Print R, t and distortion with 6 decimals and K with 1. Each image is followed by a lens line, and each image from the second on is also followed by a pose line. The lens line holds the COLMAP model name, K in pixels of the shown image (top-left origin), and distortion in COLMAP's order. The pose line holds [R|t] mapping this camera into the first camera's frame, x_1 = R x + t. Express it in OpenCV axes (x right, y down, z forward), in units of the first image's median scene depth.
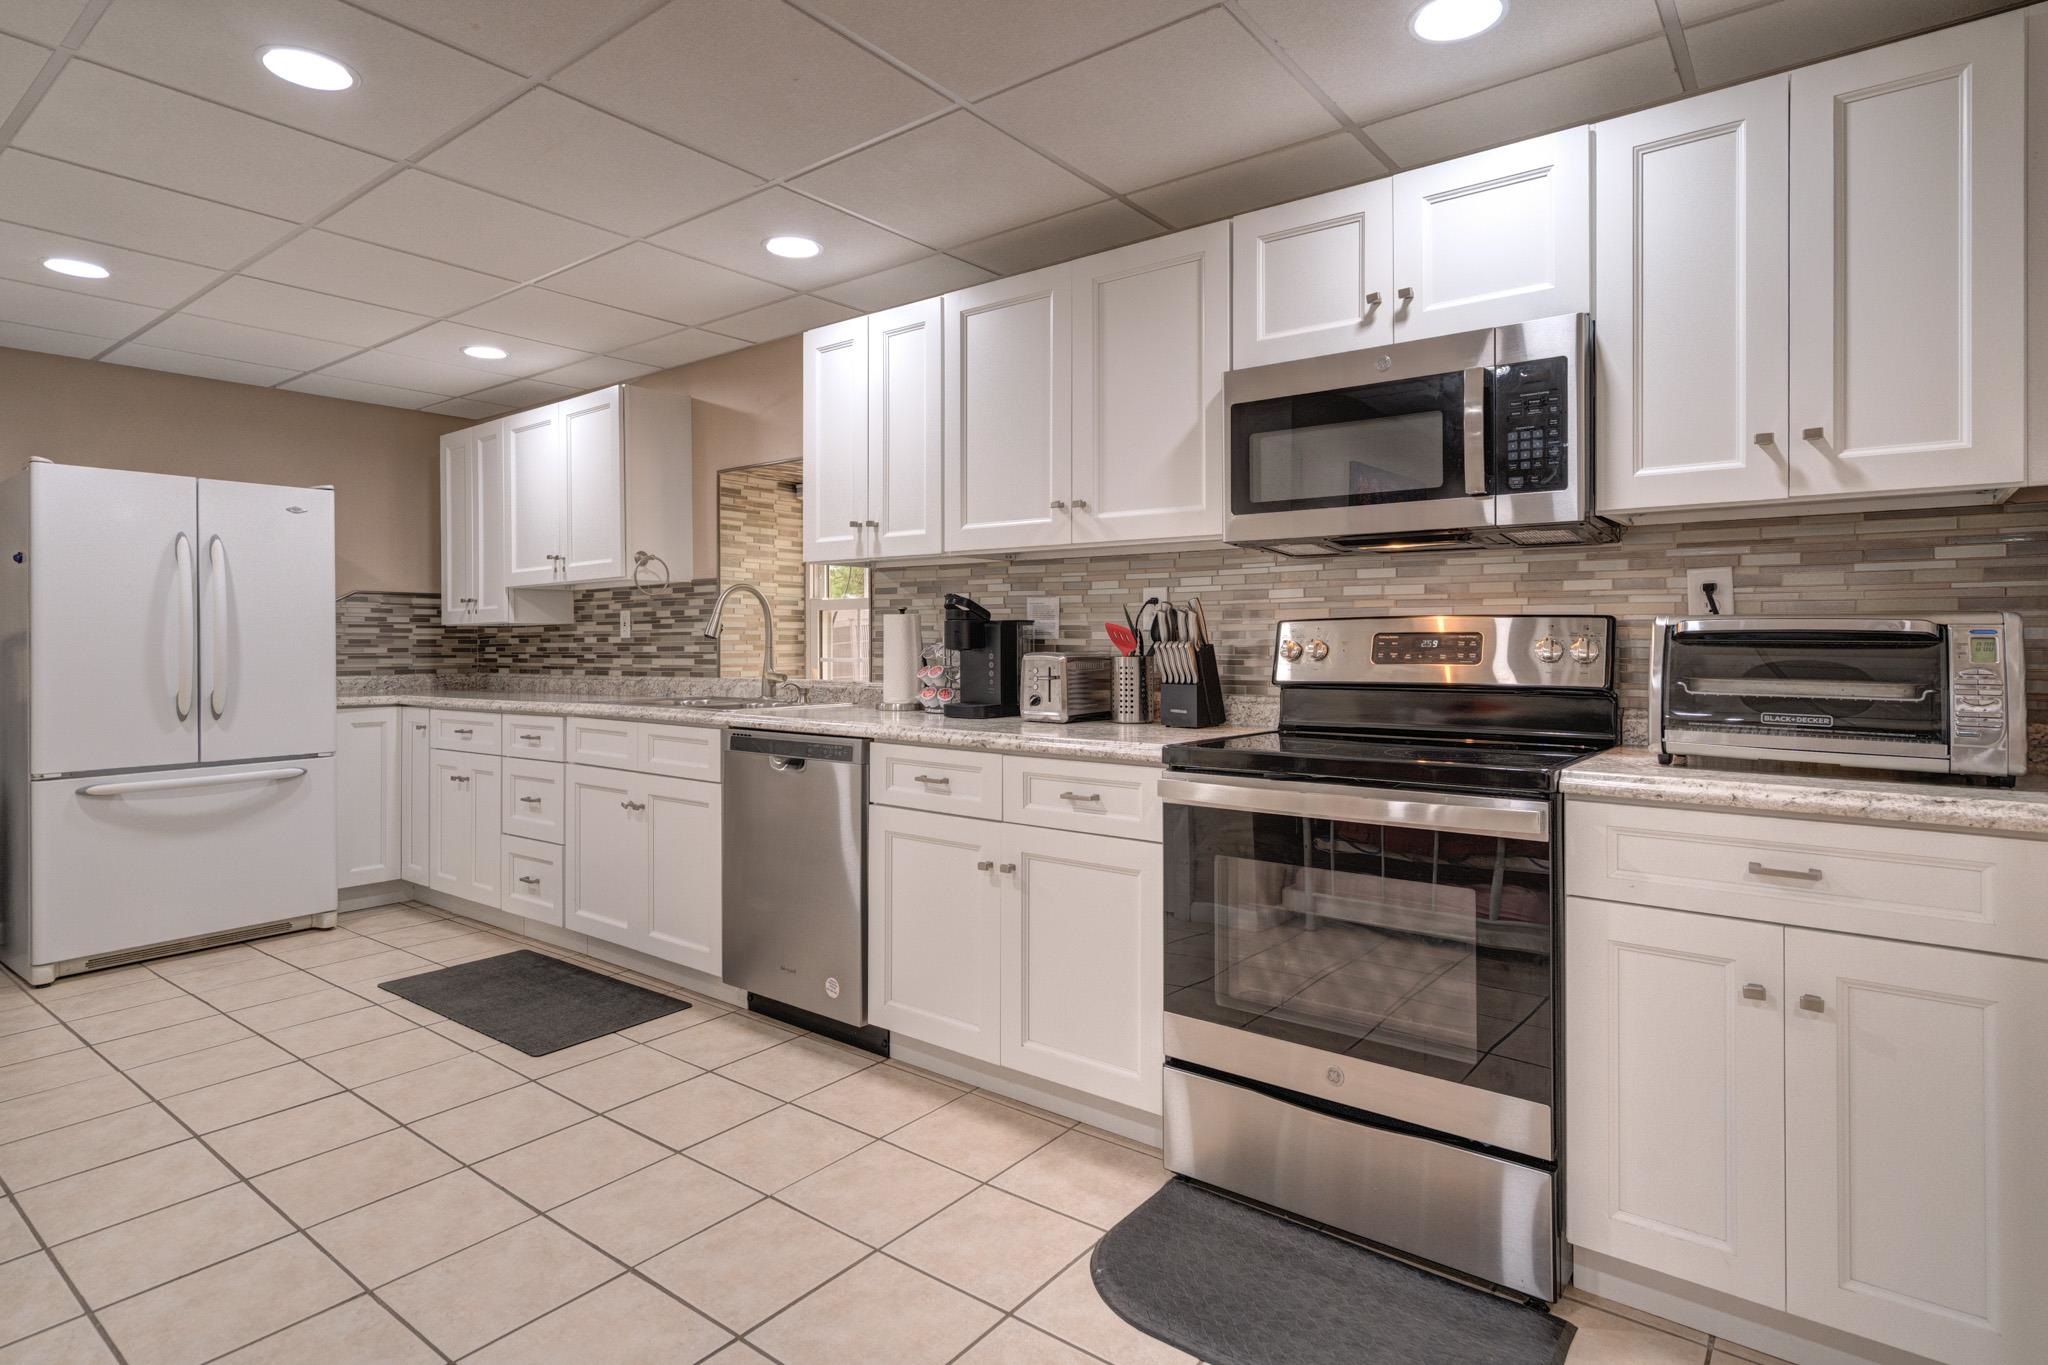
lens RADIAL K [[1048.5, 0, 1018.9], [0, 1048.5, 629.1], [0, 0, 1]] dist [-0.000020, 0.001104]
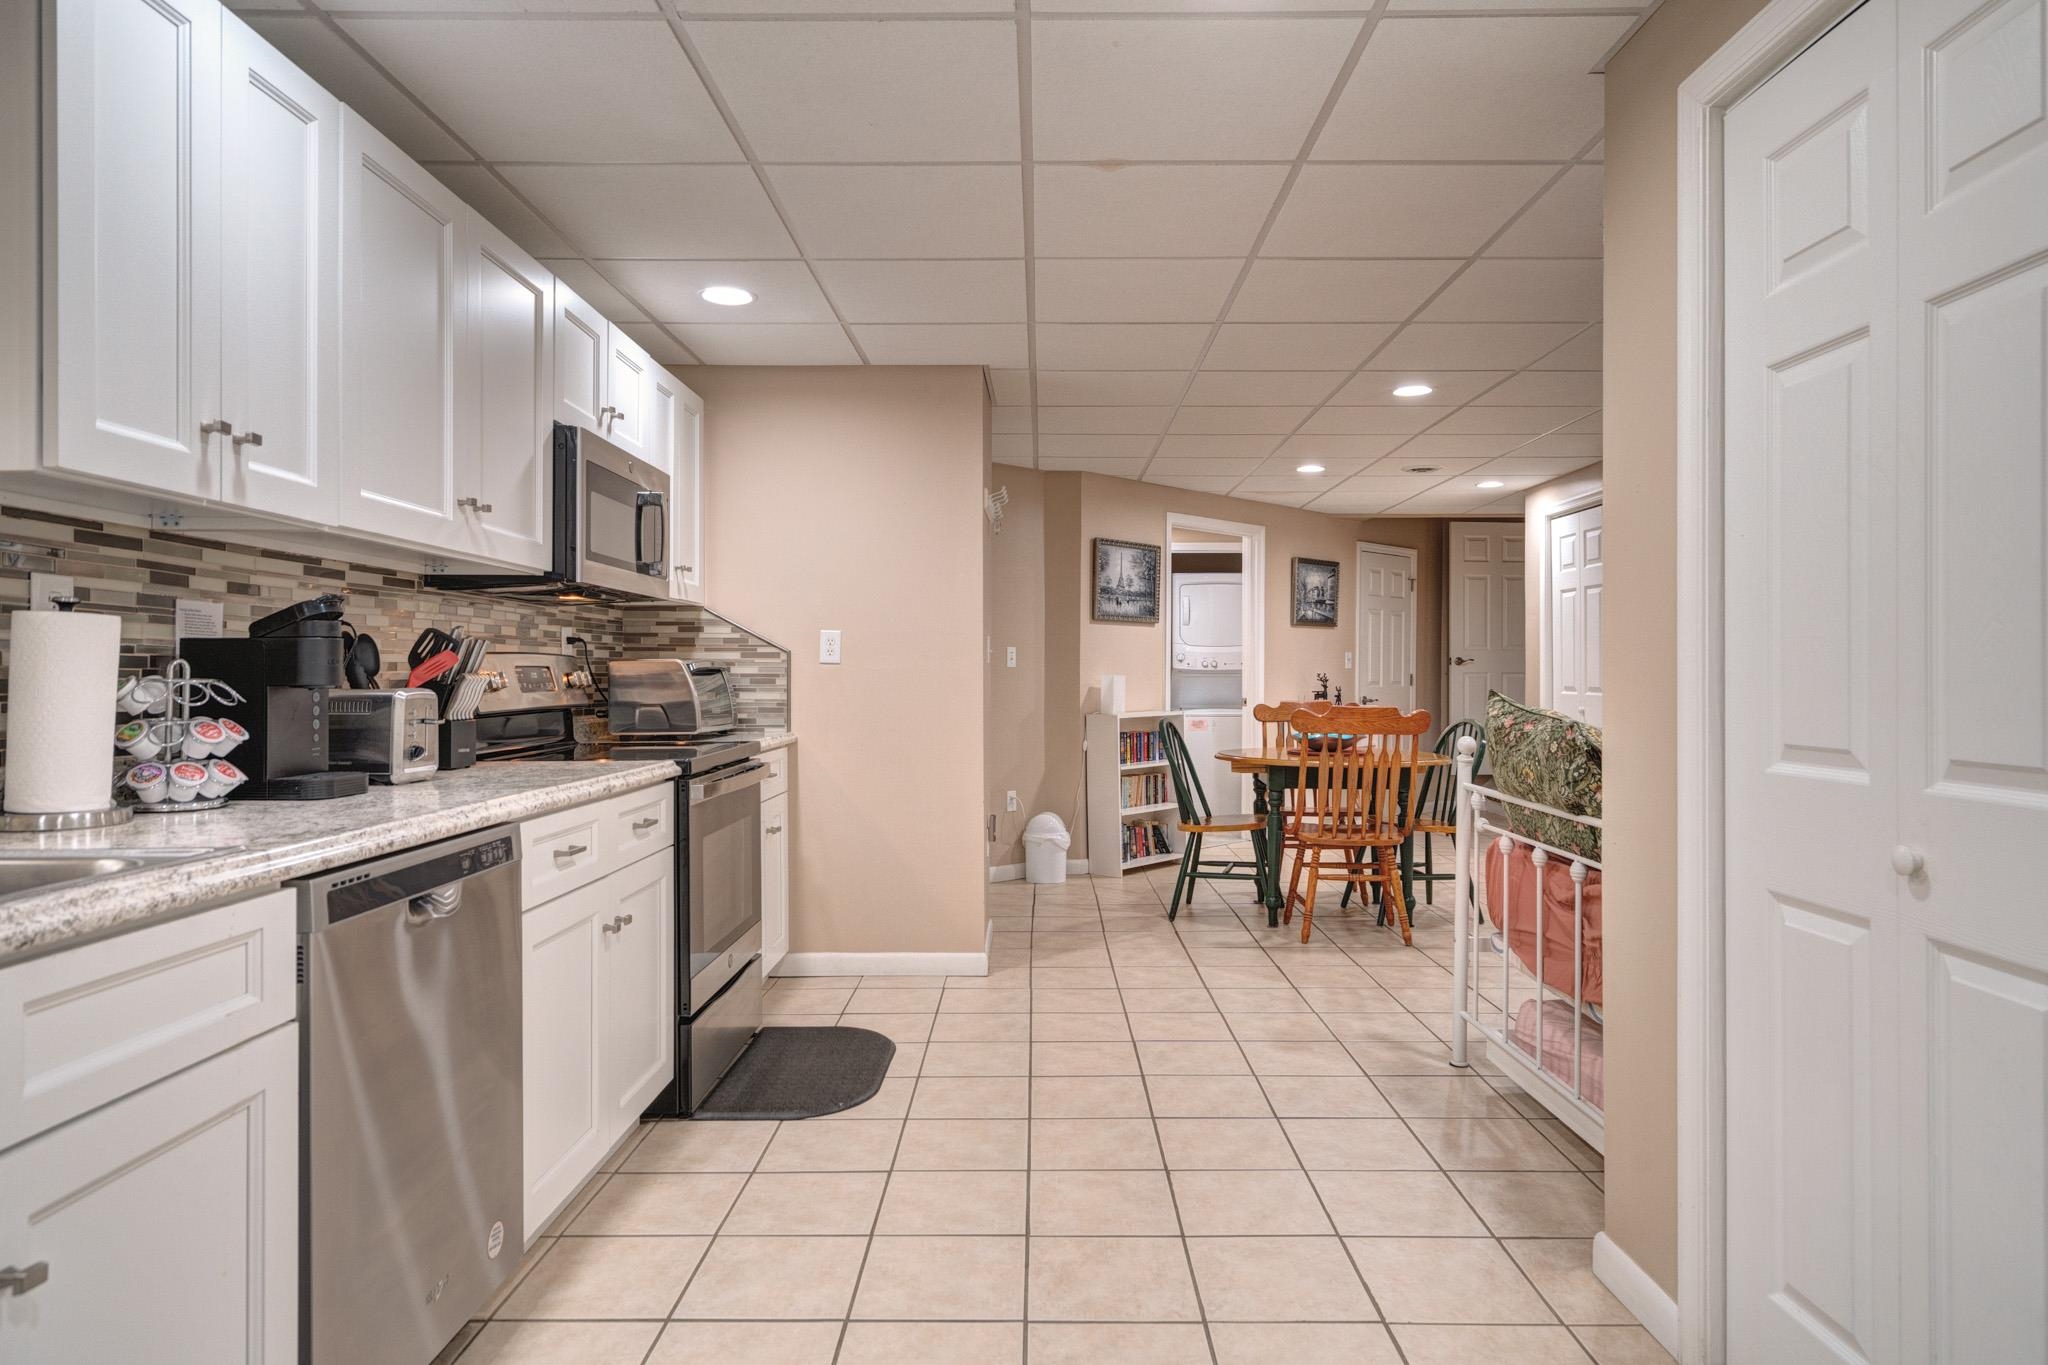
lens RADIAL K [[1185.3, 0, 1033.1], [0, 1185.3, 673.5], [0, 0, 1]] dist [0.009655, -0.000429]
pose [[-0.597815, 0.001573, 0.801633, -0.745308], [-0.003380, 0.999984, -0.004483, 0.011863], [-0.801627, -0.005390, -0.597800, 0.943675]]
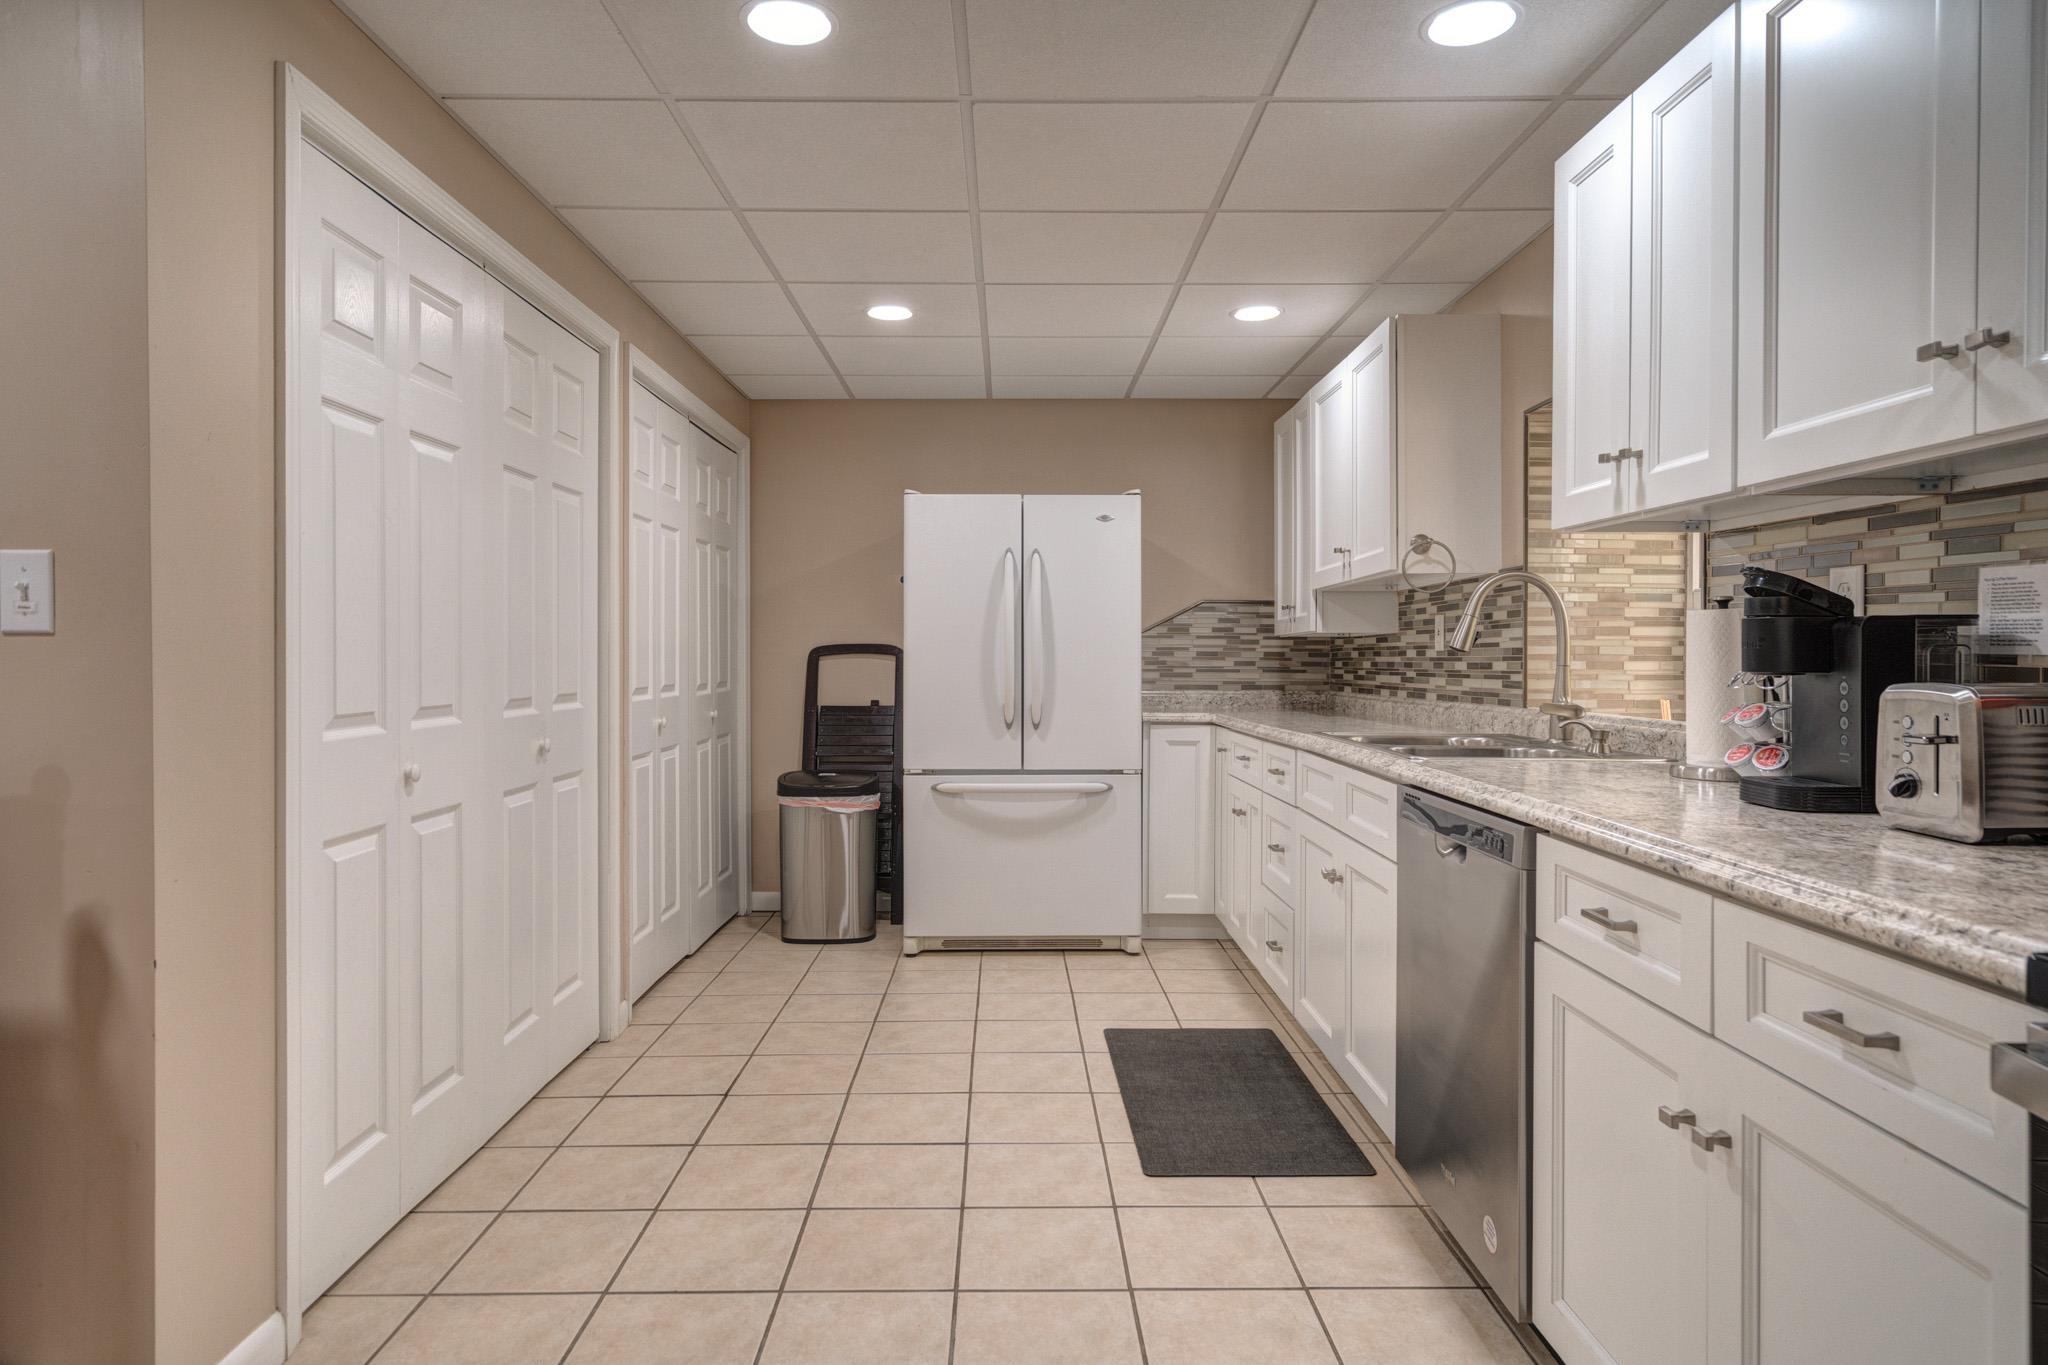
lens RADIAL K [[1185.3, 0, 1037.9], [0, 1185.3, 657.6], [0, 0, 1]] dist [0.009655, -0.000429]
pose [[0.622454, 0.006834, -0.782627, 0.154639], [0.003760, 0.999924, 0.011722, 0.002843], [0.782648, -0.010240, 0.622381, 0.304577]]
